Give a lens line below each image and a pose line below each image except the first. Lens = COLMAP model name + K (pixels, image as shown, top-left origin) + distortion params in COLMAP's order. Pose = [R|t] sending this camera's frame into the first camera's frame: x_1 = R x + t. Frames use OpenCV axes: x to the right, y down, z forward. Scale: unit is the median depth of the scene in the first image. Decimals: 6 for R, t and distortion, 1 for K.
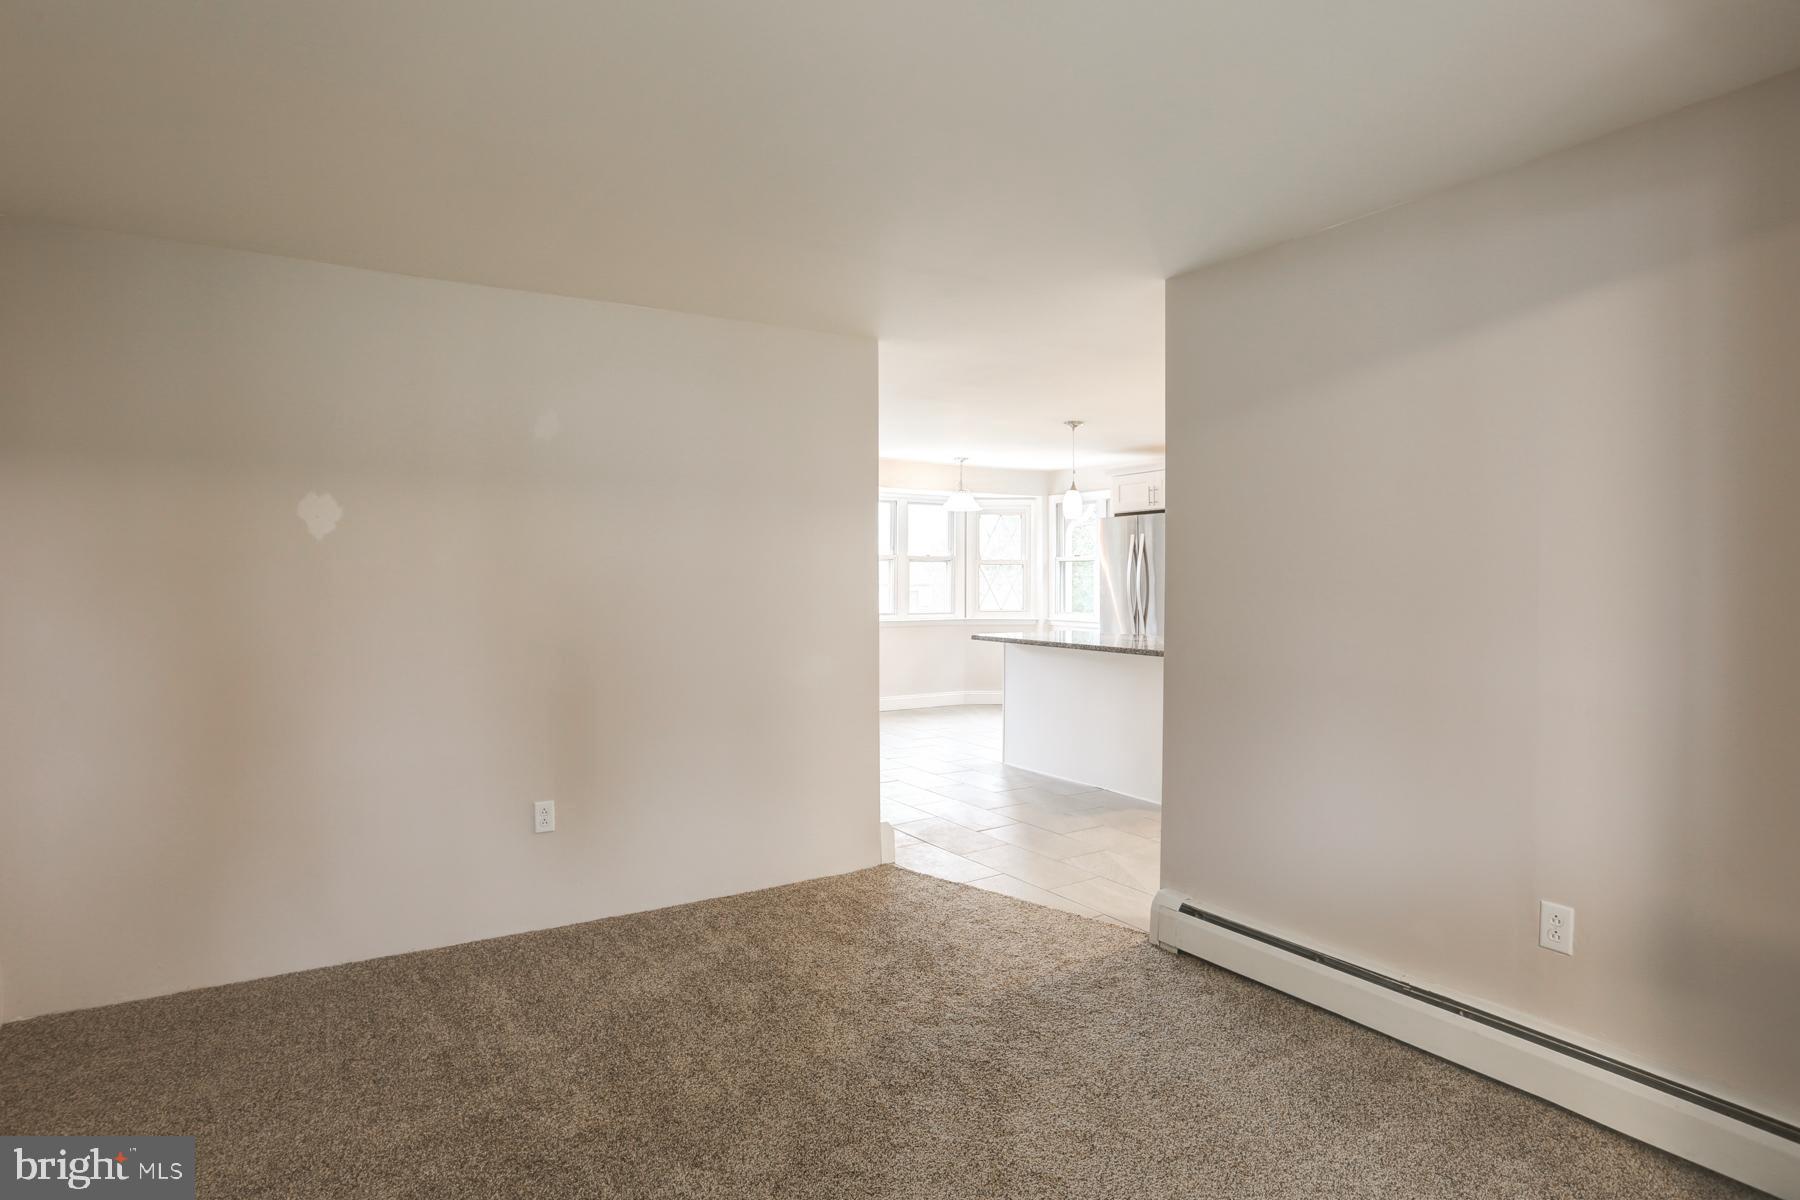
lens RADIAL K [[1036.8, 0, 912.4], [0, 1036.8, 587.2], [0, 0, 1]] dist [-0.064969, 0.031266]
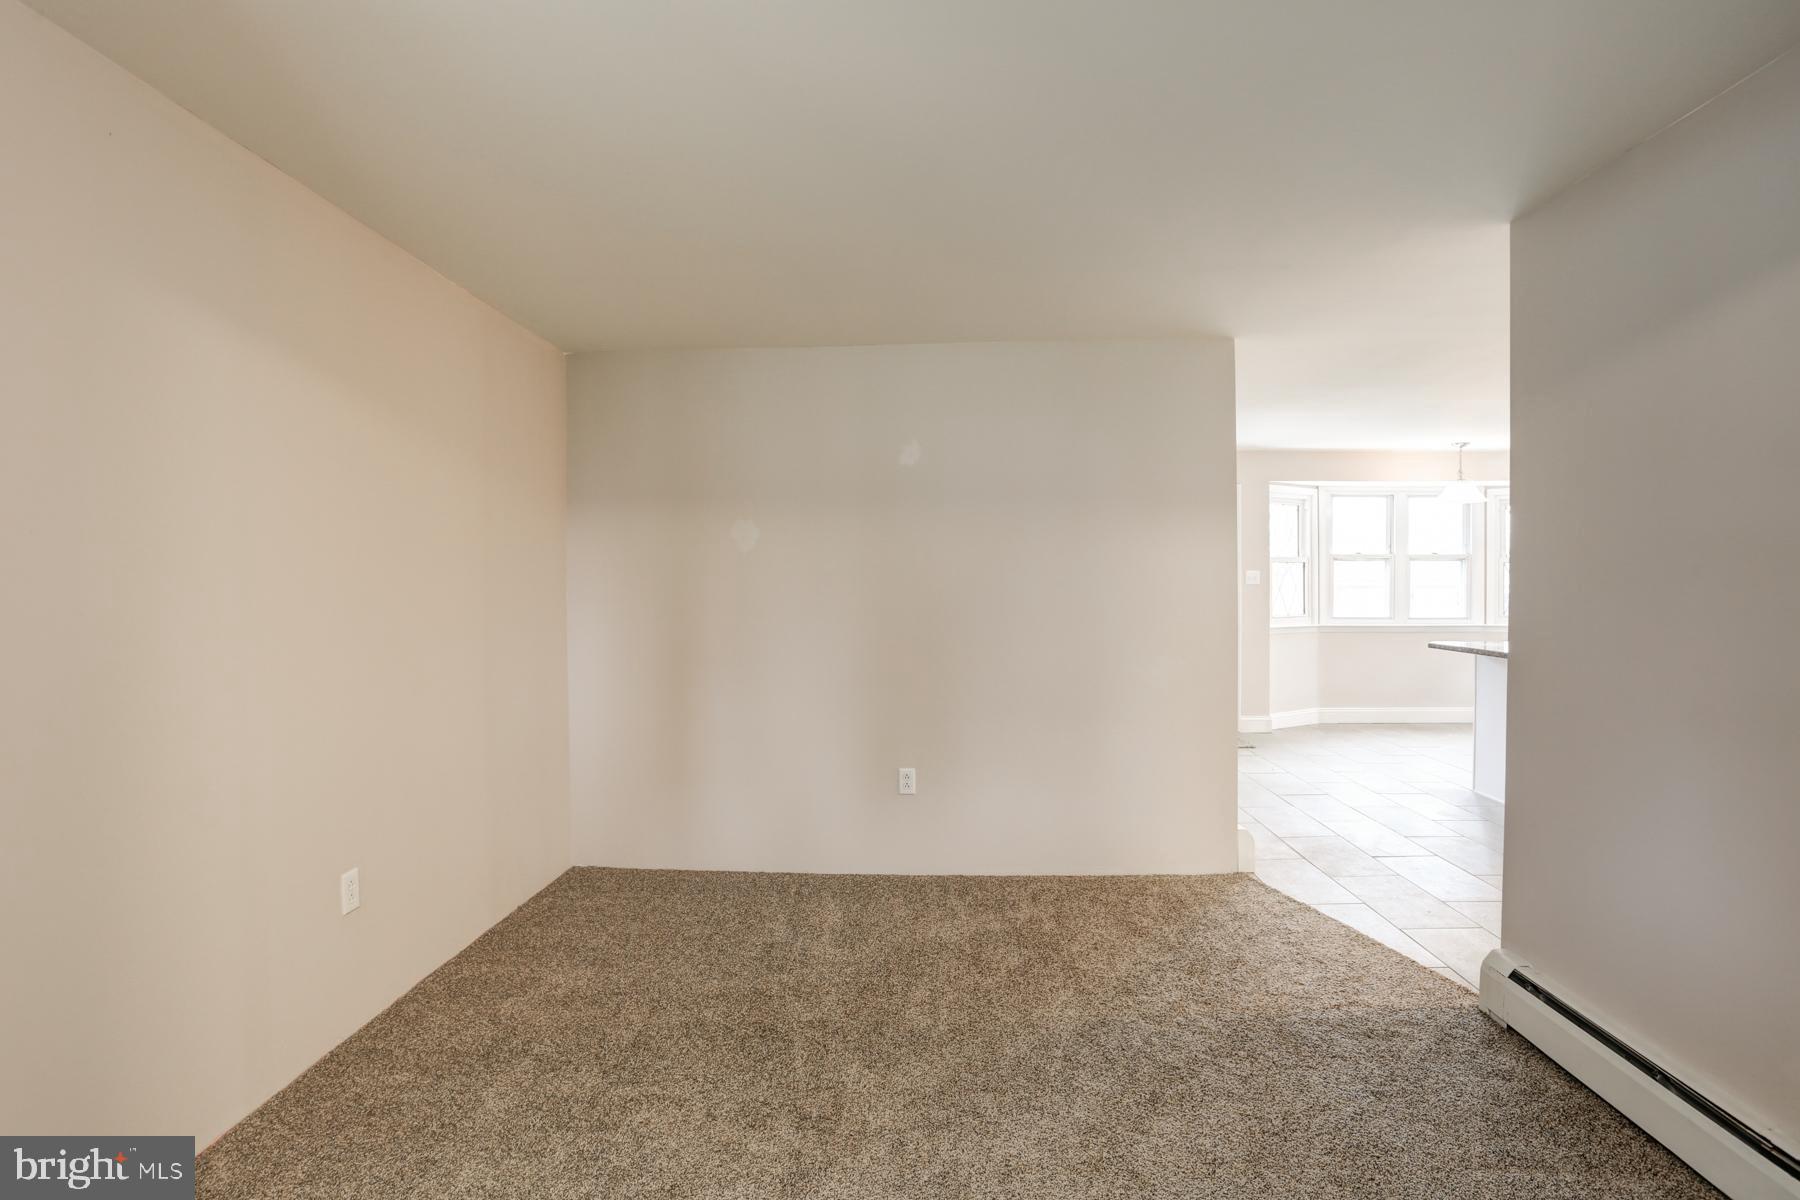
lens RADIAL K [[1036.8, 0, 905.6], [0, 1036.8, 593.8], [0, 0, 1]] dist [-0.064969, 0.031266]
pose [[0.778920, 0.001005, -0.627123, 0.384409], [0.002534, 0.999986, 0.004749, -0.002176], [0.627119, -0.005288, 0.778906, 0.050306]]
